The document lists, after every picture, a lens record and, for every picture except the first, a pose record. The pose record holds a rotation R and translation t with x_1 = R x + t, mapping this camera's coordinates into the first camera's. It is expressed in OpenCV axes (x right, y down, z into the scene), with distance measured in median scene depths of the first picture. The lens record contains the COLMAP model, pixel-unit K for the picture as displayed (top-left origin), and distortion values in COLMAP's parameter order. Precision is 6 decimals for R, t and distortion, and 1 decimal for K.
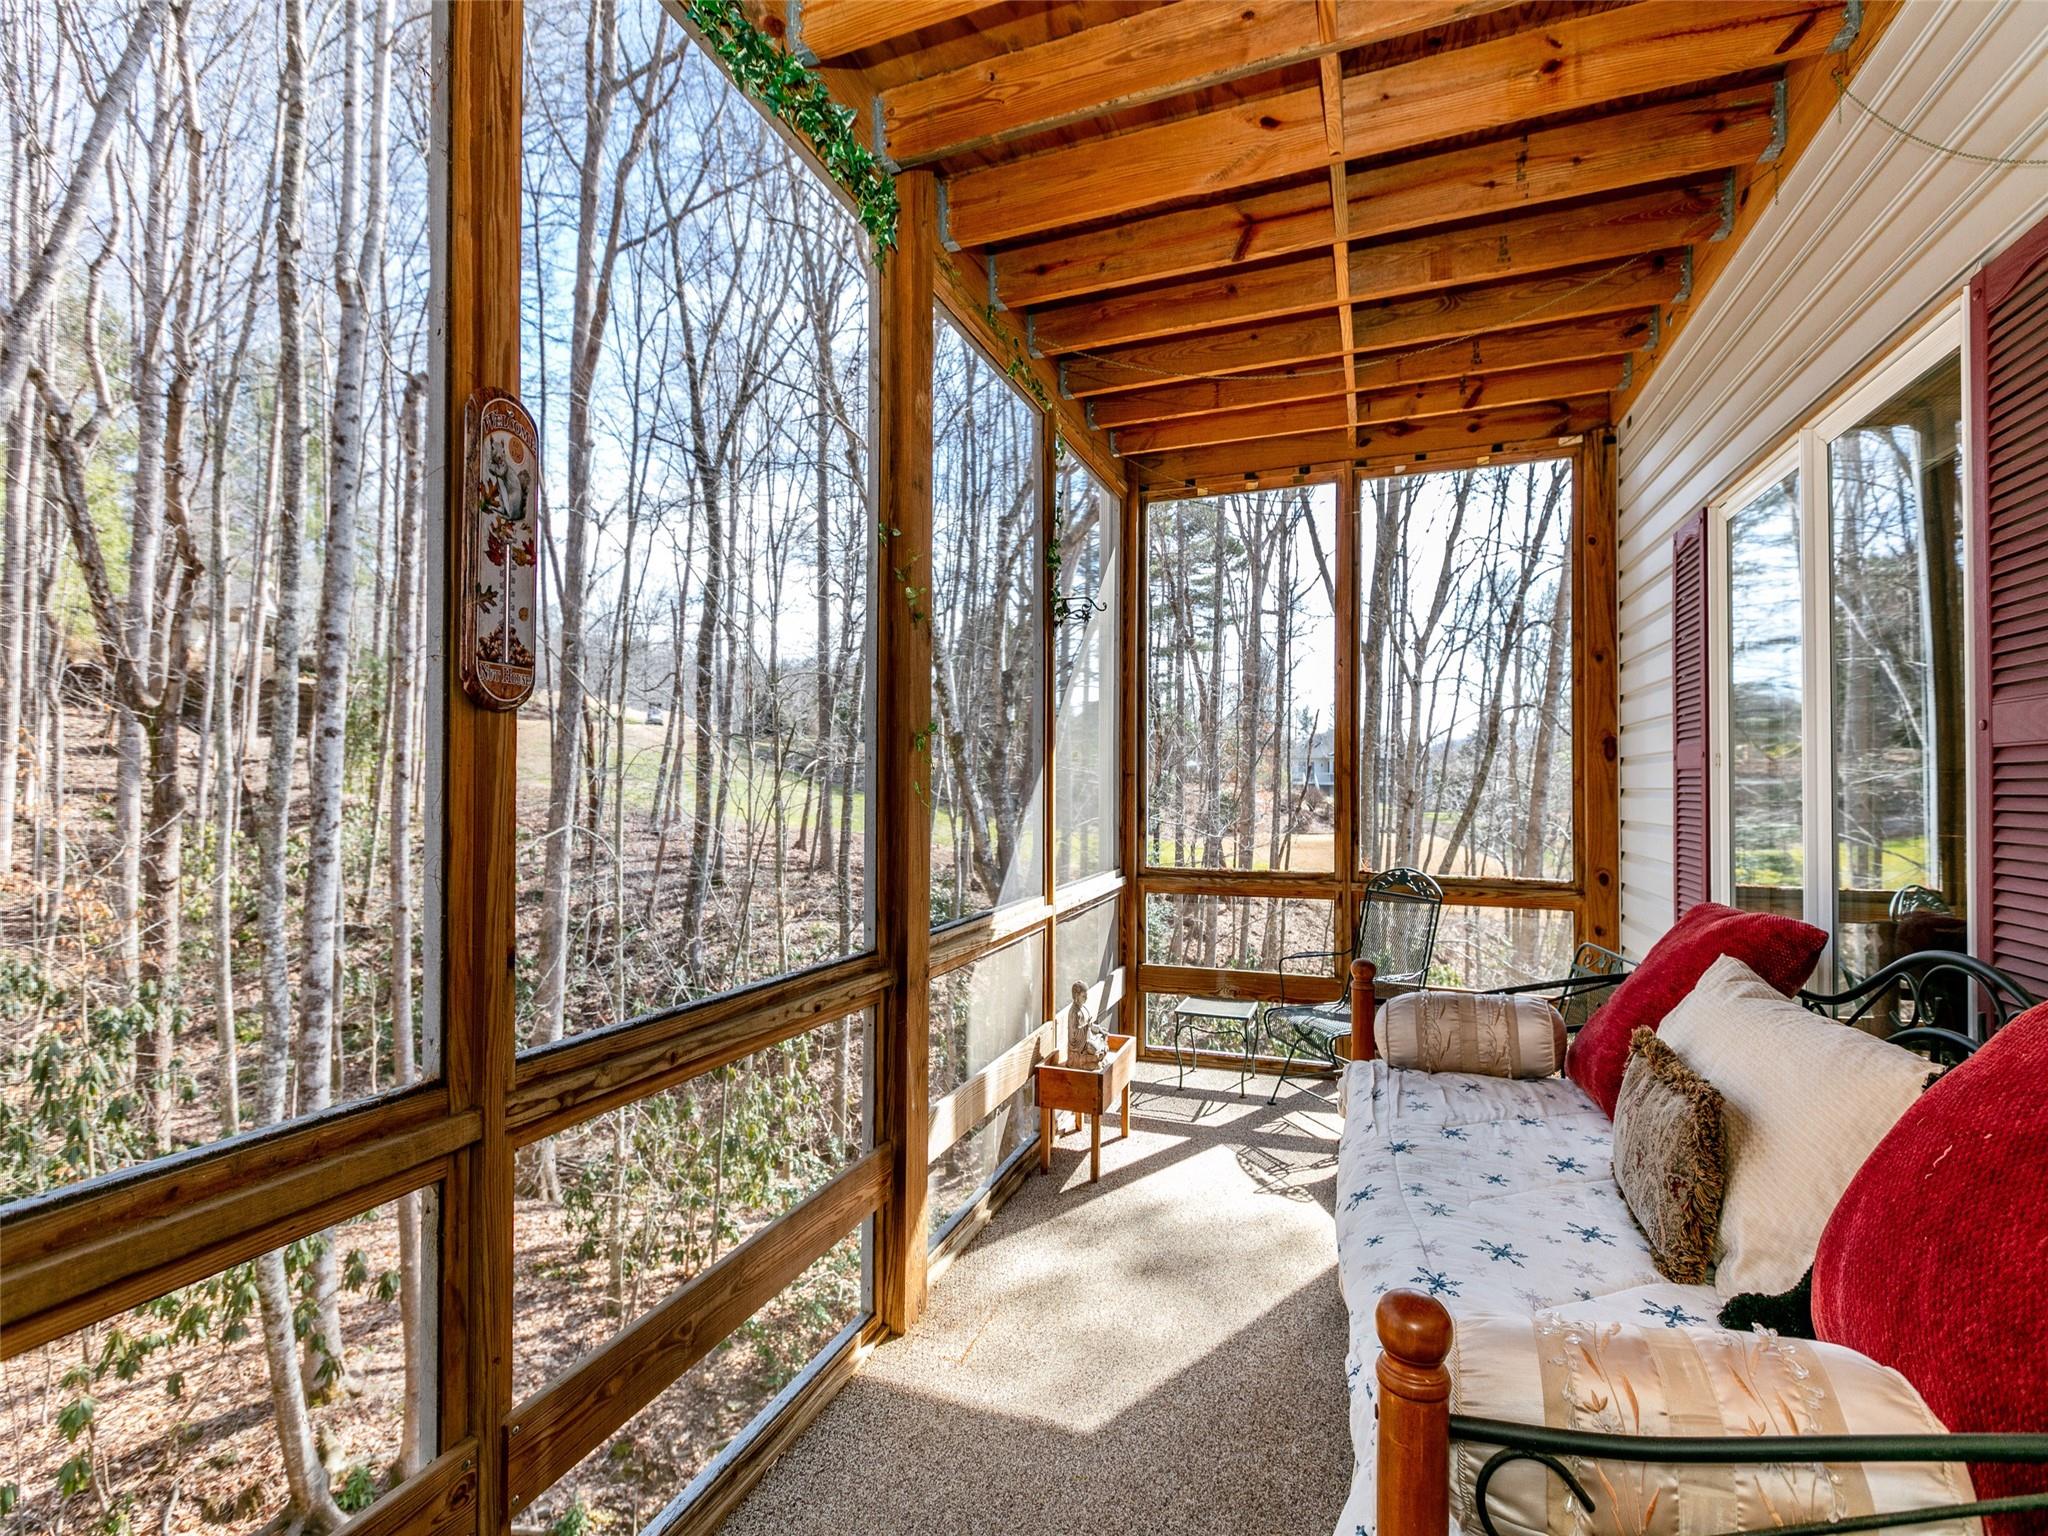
lens RADIAL K [[972.2, 0, 1028.2], [0, 972.2, 777.0], [0, 0, 1]] dist [0.000429, -0.000464]
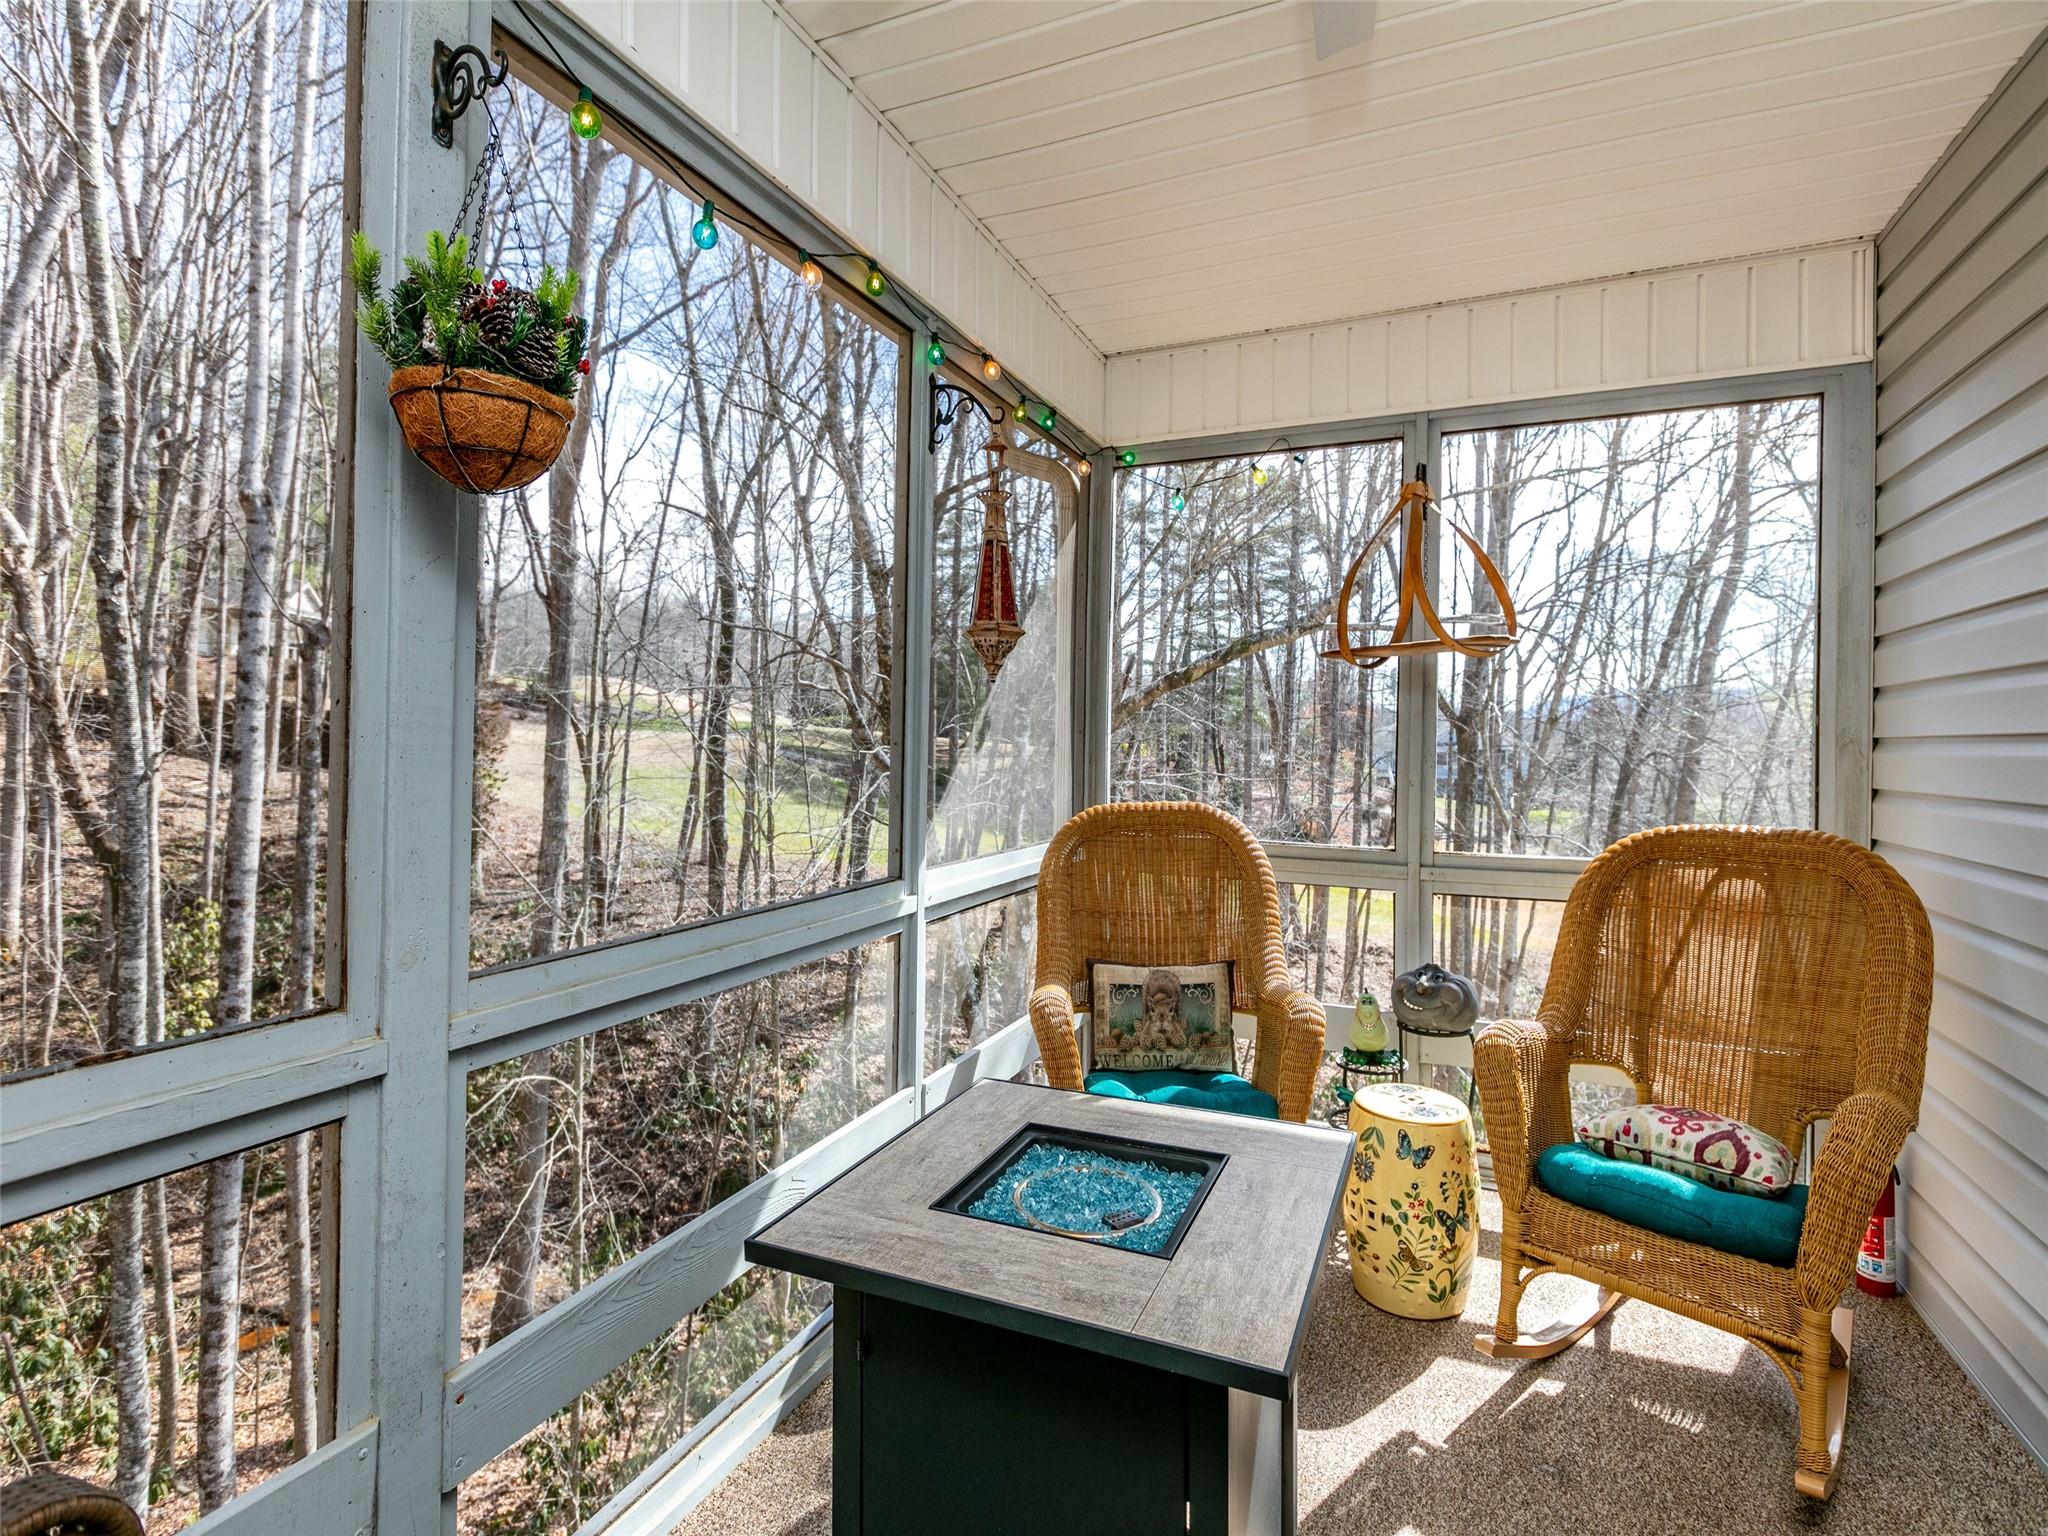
lens RADIAL K [[1013.3, 0, 1030.3], [0, 1013.3, 739.5], [0, 0, 1]] dist [-0.001443, -0.000439]
pose [[0.997732, 0.011832, -0.066271, 0.044683], [-0.010766, 0.999807, 0.016426, -0.245058], [0.066453, -0.015676, 0.997666, 0.109283]]
